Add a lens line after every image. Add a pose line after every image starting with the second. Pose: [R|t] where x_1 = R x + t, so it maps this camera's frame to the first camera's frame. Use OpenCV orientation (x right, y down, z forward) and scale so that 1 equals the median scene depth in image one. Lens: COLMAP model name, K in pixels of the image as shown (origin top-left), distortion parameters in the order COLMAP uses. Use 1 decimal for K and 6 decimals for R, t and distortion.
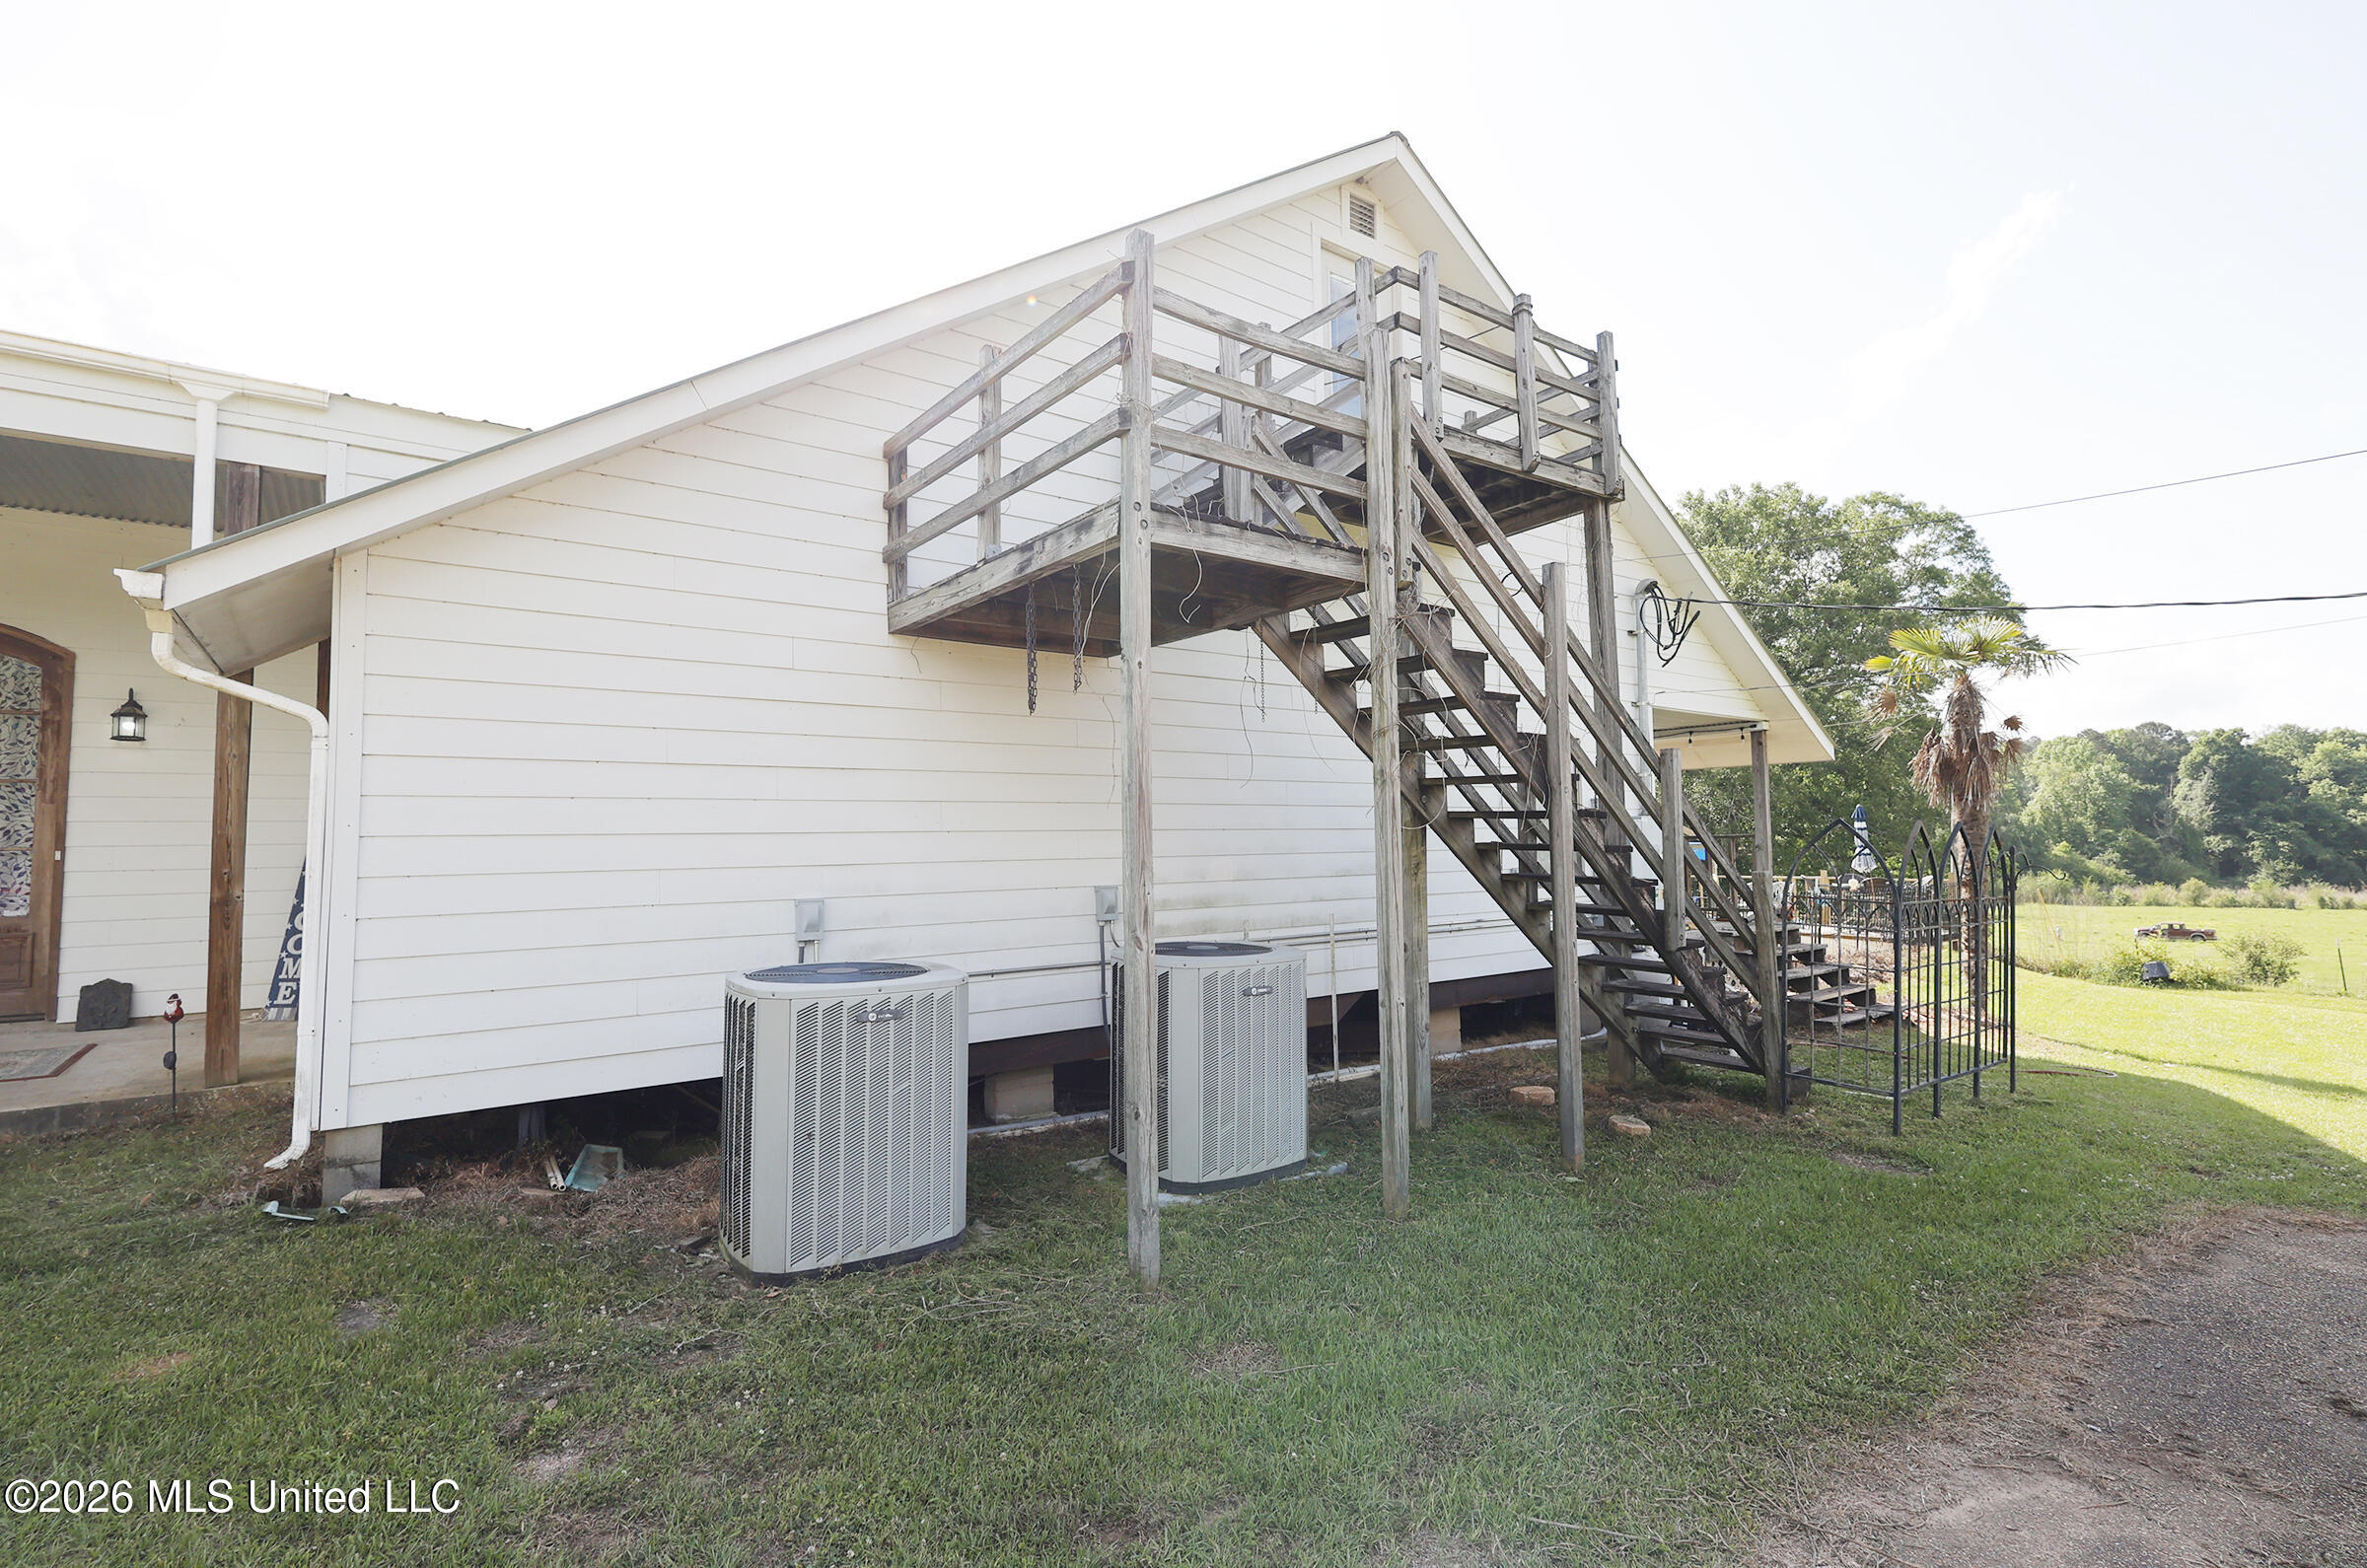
lens RADIAL K [[1074.1, 0, 1183.5], [0, 1074.1, 784.0], [0, 0, 1]] dist [-0.003215, -0.000085]
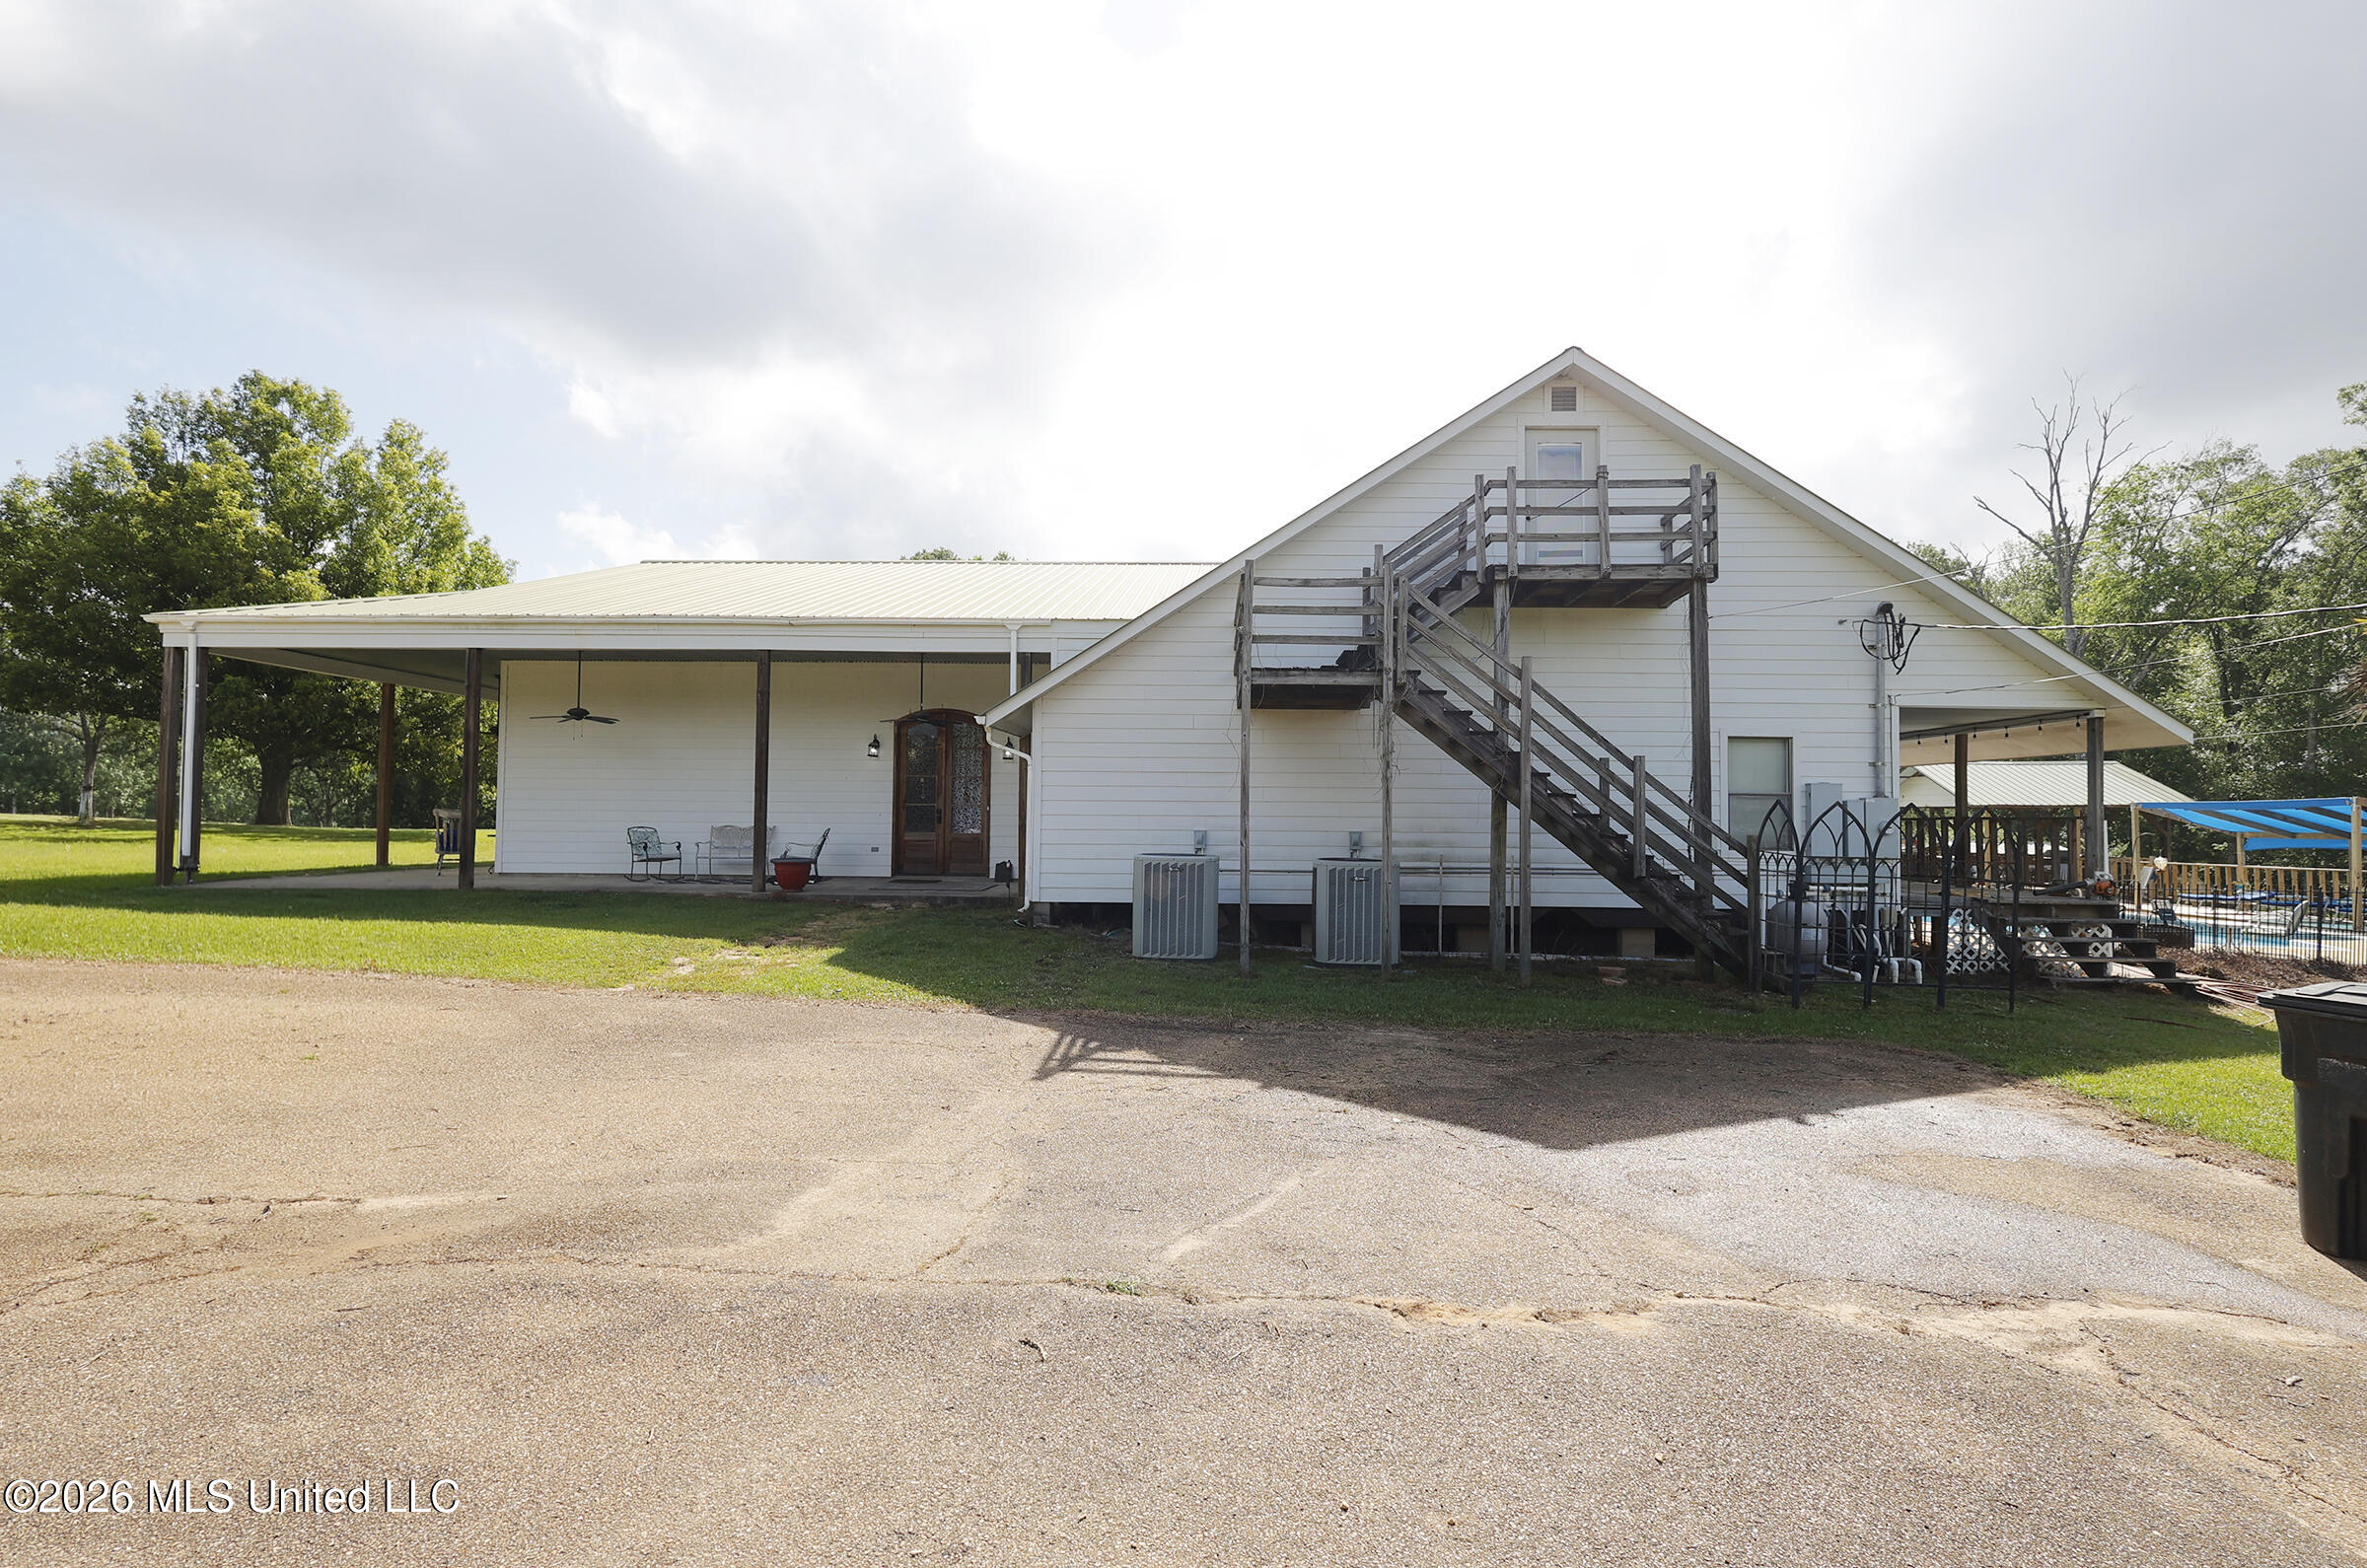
lens RADIAL K [[1074.1, 0, 1183.5], [0, 1074.1, 784.0], [0, 0, 1]] dist [-0.003215, -0.000085]
pose [[0.779775, 0.002029, -0.626057, 0.936662], [0.011441, 0.999782, 0.017490, -0.027000], [0.625955, -0.020801, 0.779581, -0.703719]]
